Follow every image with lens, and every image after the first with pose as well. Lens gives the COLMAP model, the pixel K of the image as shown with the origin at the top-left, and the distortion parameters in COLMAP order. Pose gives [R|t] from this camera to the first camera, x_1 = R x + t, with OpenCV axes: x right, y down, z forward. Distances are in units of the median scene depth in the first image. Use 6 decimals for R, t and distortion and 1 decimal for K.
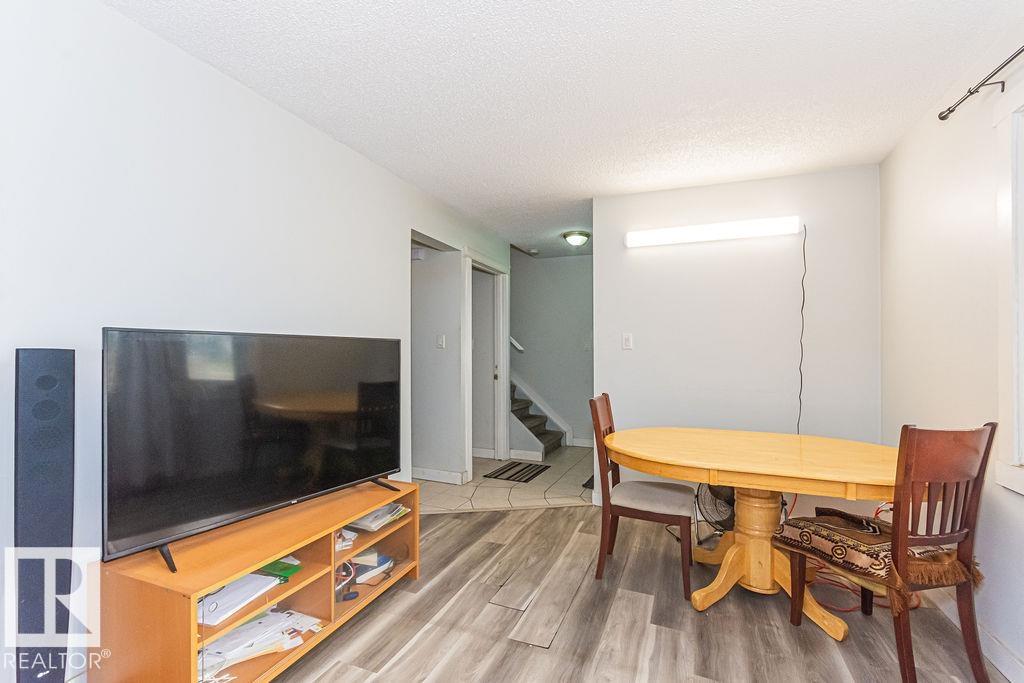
lens RADIAL K [[461.5, 0, 517.9], [0, 461.5, 351.9], [0, 0, 1]] dist [0.007766, 0.000475]
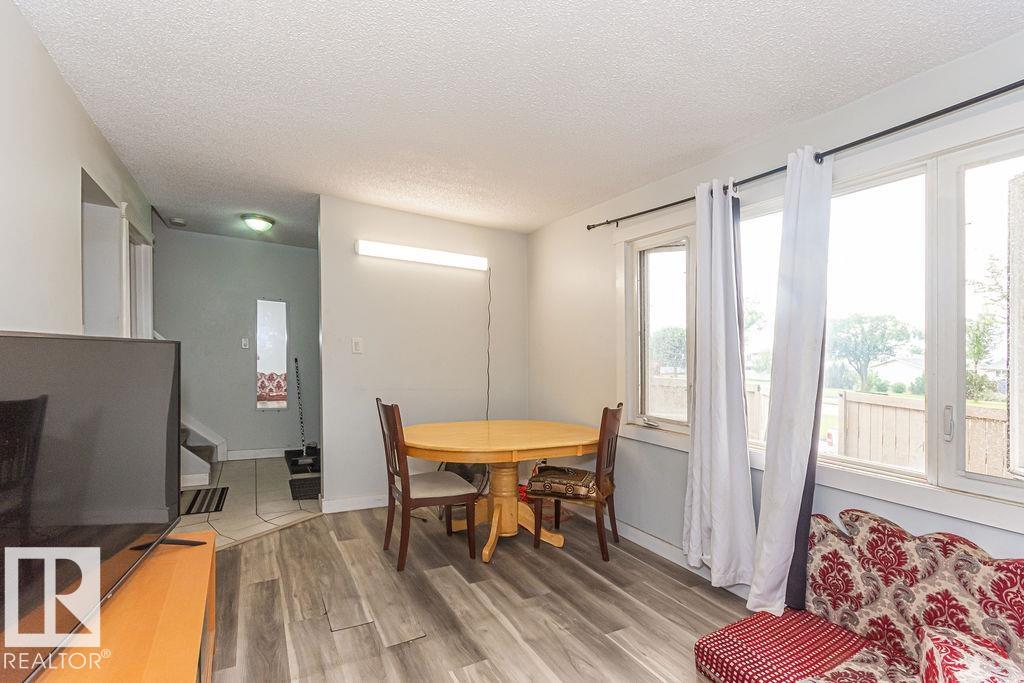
lens RADIAL K [[461.5, 0, 519.2], [0, 461.5, 347.7], [0, 0, 1]] dist [0.007766, 0.000475]
pose [[0.609481, 0.031651, 0.792168, -0.575696], [-0.032953, 0.999351, -0.014575, -0.025227], [-0.792115, -0.017221, 0.610128, 0.143493]]
